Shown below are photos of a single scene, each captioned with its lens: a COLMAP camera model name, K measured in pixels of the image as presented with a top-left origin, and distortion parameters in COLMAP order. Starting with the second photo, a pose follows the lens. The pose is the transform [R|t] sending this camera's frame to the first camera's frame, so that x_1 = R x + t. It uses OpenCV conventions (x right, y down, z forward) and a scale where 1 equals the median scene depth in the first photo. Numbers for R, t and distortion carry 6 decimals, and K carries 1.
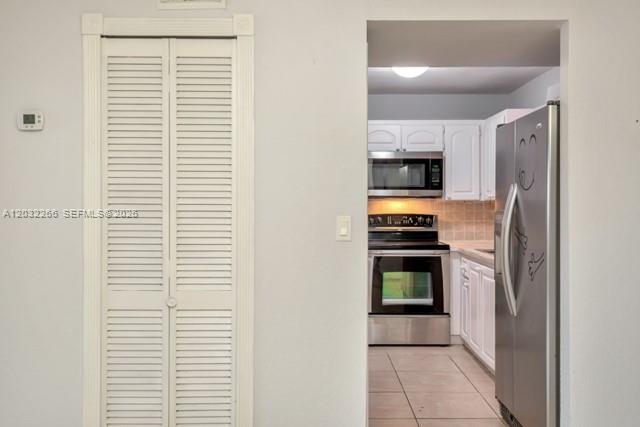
lens RADIAL K [[626.1, 0, 322.1], [0, 626.1, 209.3], [0, 0, 1]] dist [0.006943, 0.000000]
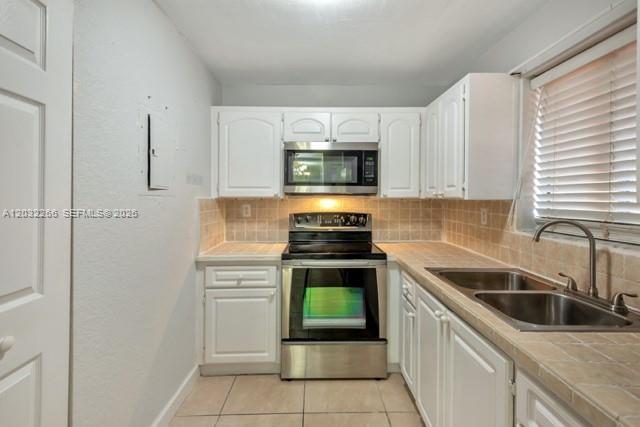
lens RADIAL K [[296.3, 0, 313.5], [0, 296.3, 201.3], [0, 0, 1]] dist [0.002517, 0.000057]
pose [[0.999968, 0.004912, -0.006338, 0.104601], [-0.004868, 0.999964, 0.007017, -0.012337], [0.006372, -0.006986, 0.999955, 0.580327]]
